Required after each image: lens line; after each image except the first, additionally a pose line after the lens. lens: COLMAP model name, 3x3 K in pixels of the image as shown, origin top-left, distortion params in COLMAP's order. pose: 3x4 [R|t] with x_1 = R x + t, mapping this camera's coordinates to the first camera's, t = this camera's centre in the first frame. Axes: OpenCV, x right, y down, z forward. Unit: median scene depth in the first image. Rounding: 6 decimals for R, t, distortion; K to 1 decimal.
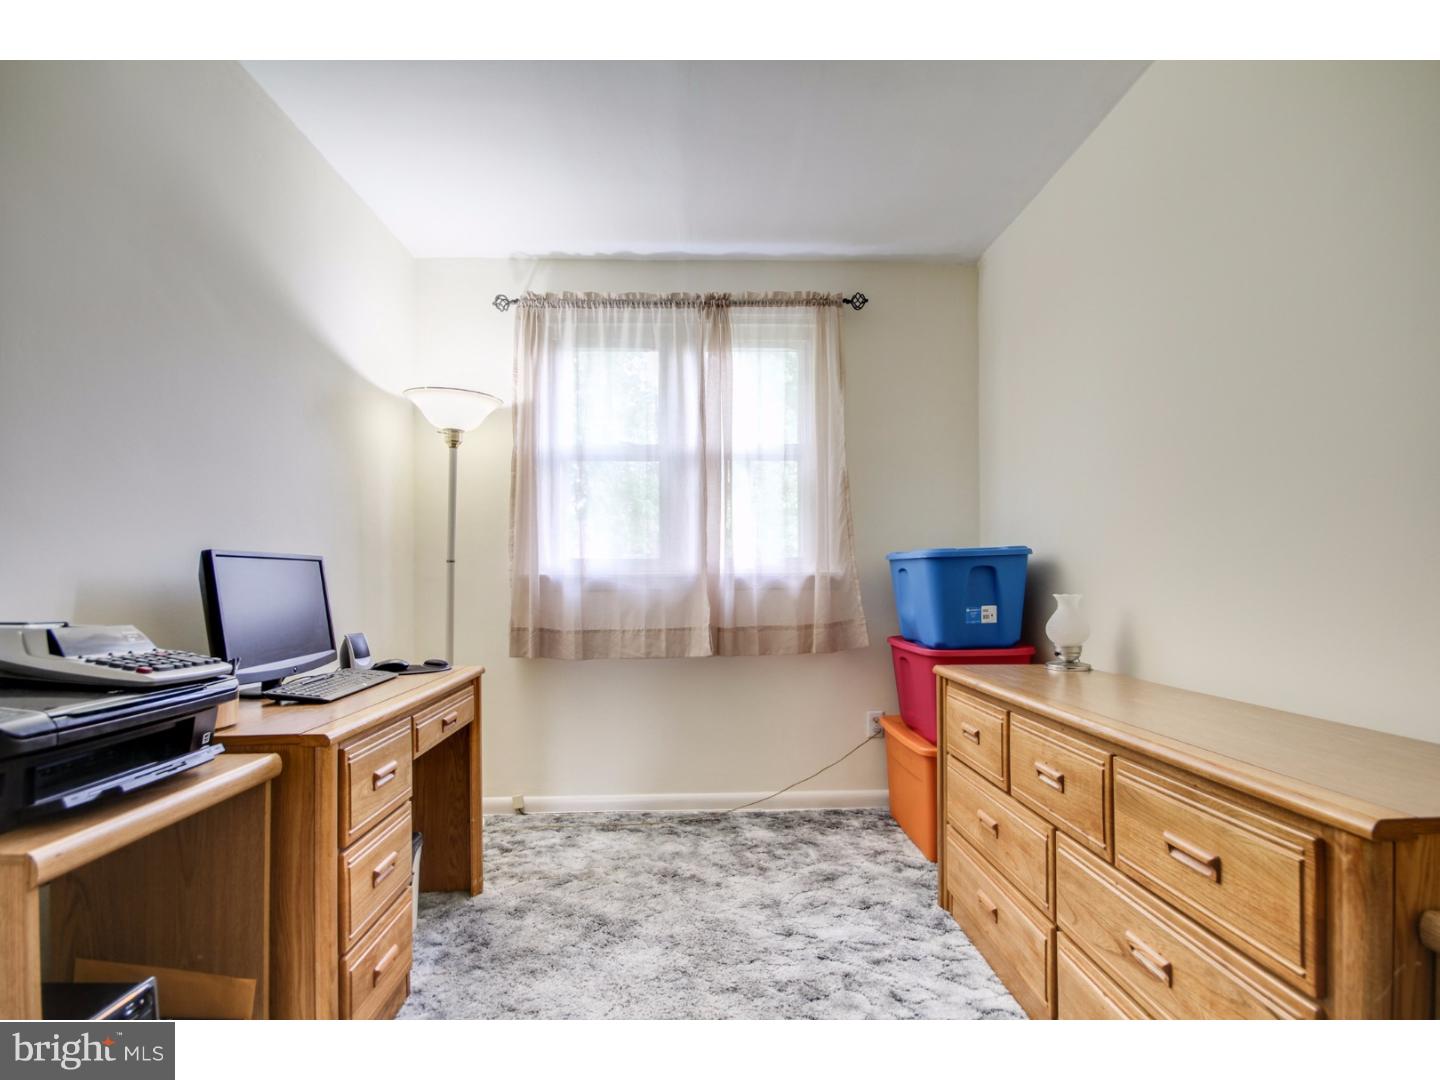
lens RADIAL K [[662.4, 0, 720.1], [0, 662.4, 578.9], [0, 0, 1]] dist [0.003251, -0.001096]
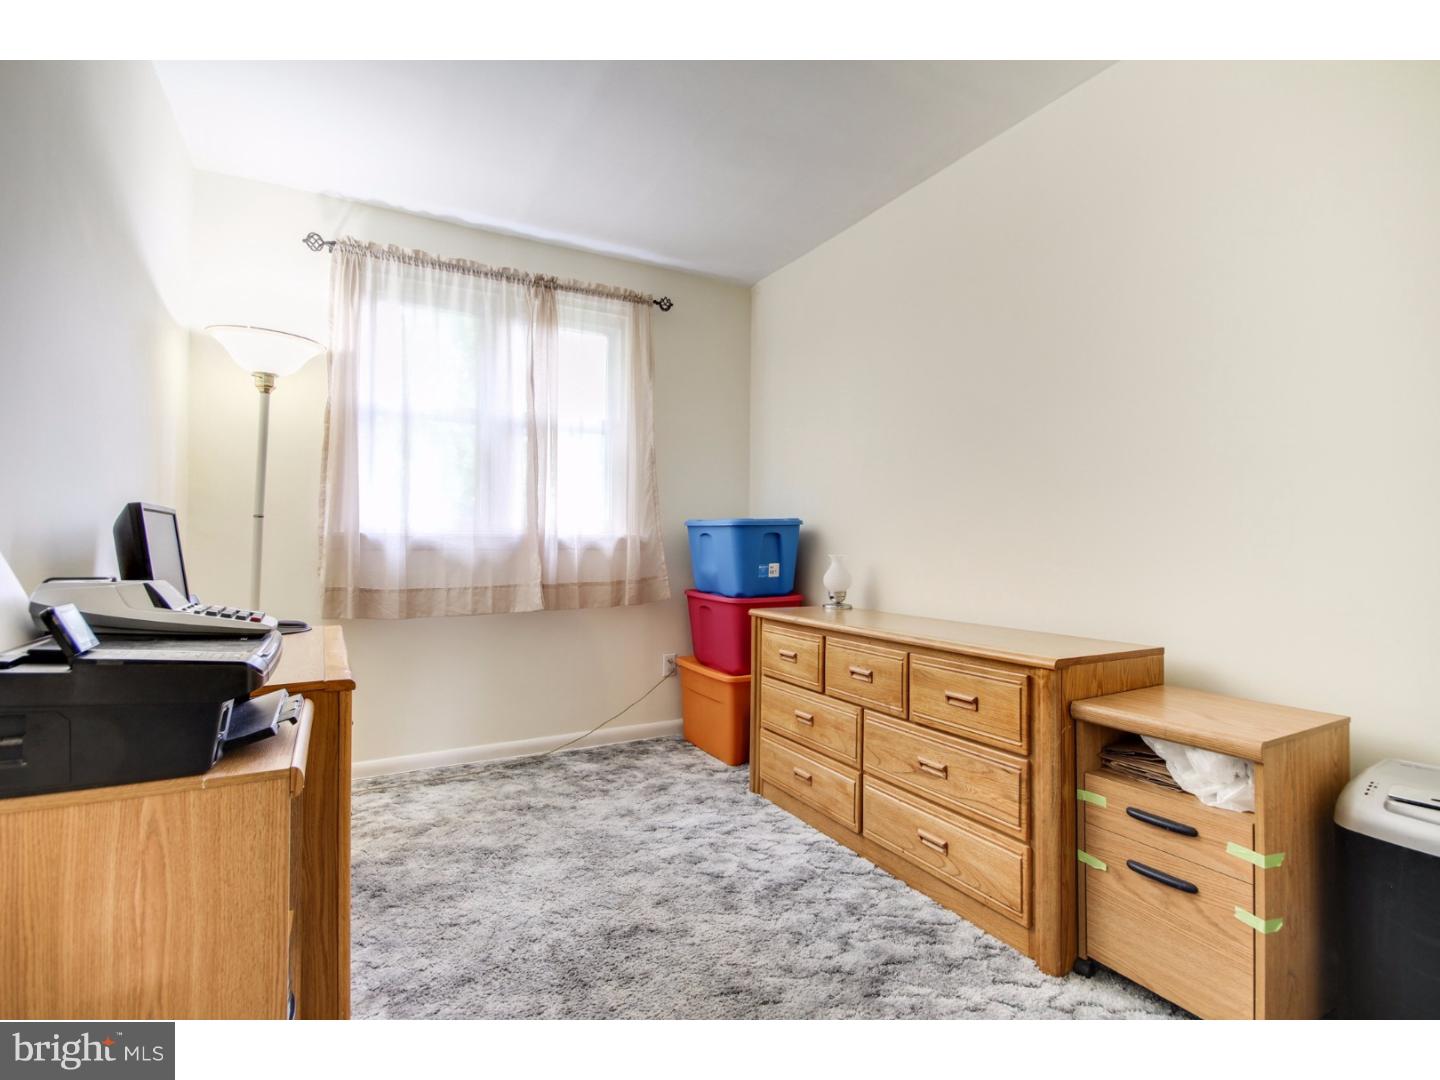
lens RADIAL K [[675.8, 0, 715.0], [0, 675.8, 547.6], [0, 0, 1]] dist [0.002569, -0.000180]
pose [[0.894805, 0.009623, 0.446354, -0.283281], [-0.014904, 0.999854, 0.008322, -0.000306], [-0.446209, -0.014099, 0.894818, -0.133045]]
